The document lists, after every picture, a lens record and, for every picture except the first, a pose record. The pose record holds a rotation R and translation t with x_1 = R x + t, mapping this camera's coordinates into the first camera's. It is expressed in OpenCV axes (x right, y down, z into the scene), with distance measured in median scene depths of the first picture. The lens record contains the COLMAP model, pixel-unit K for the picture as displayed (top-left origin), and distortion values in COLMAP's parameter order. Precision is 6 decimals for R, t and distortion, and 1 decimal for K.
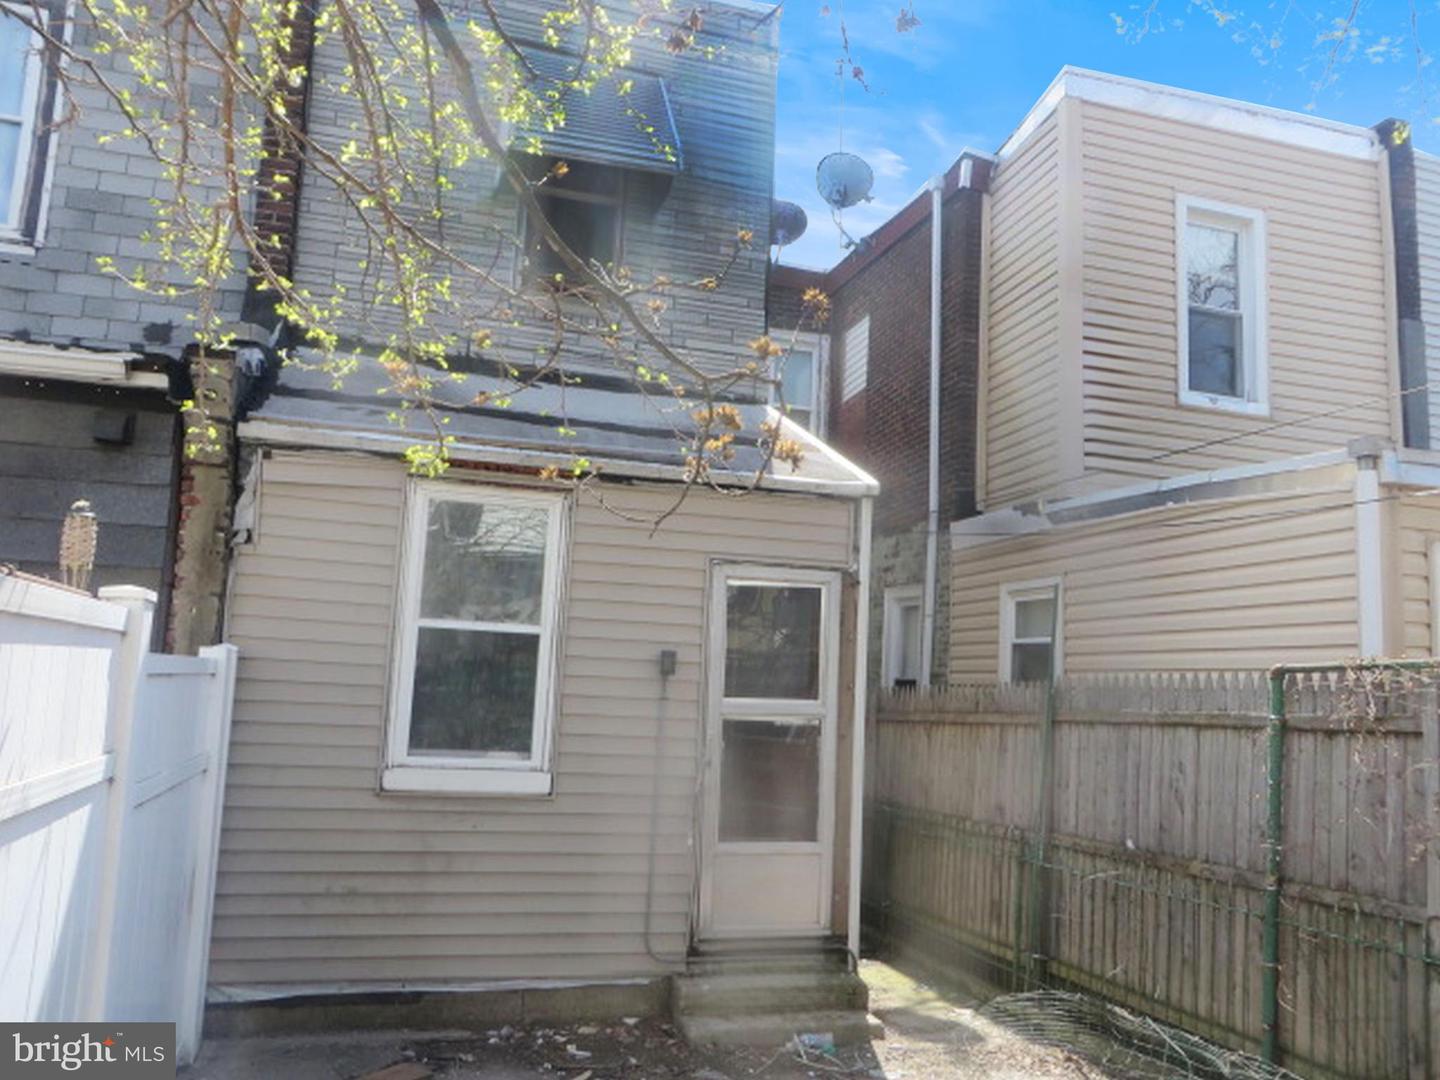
lens RADIAL K [[1073.9, 0, 720.0], [0, 1073.9, 540.0], [0, 0, 1]] dist [-0.021310, 0.002577]
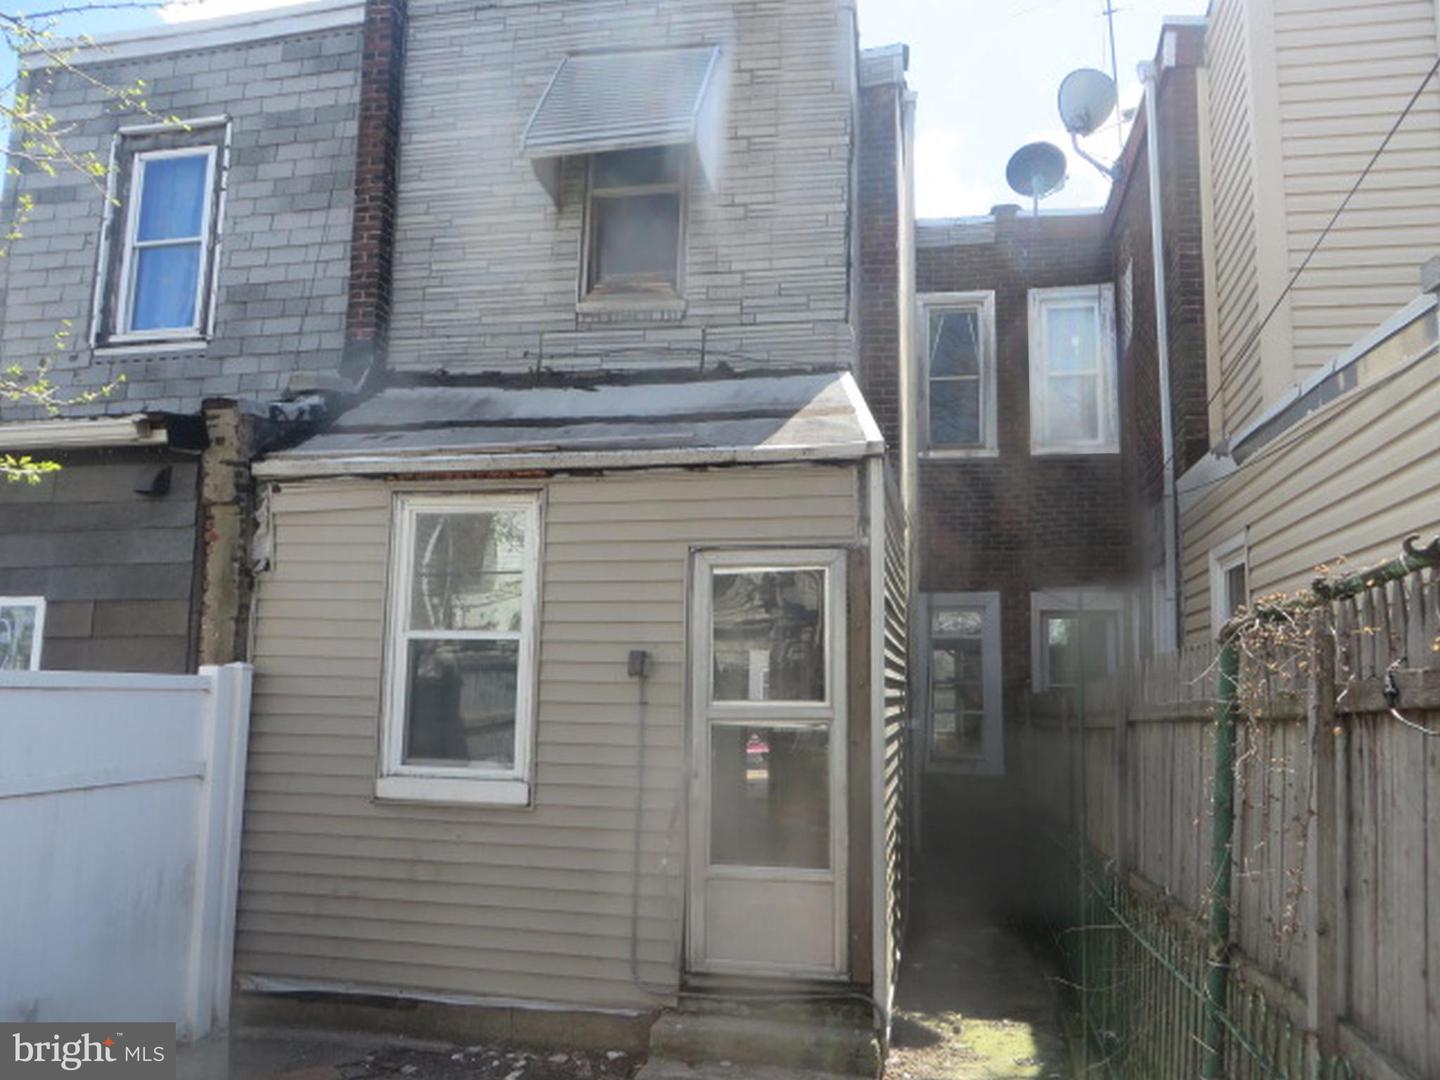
lens RADIAL K [[1073.9, 0, 720.0], [0, 1073.9, 540.0], [0, 0, 1]] dist [-0.021310, 0.002577]
pose [[0.885824, -0.095249, -0.454141, 0.451427], [0.085436, 0.995452, -0.042134, 0.054907], [0.456089, -0.001477, 0.889933, 0.221756]]
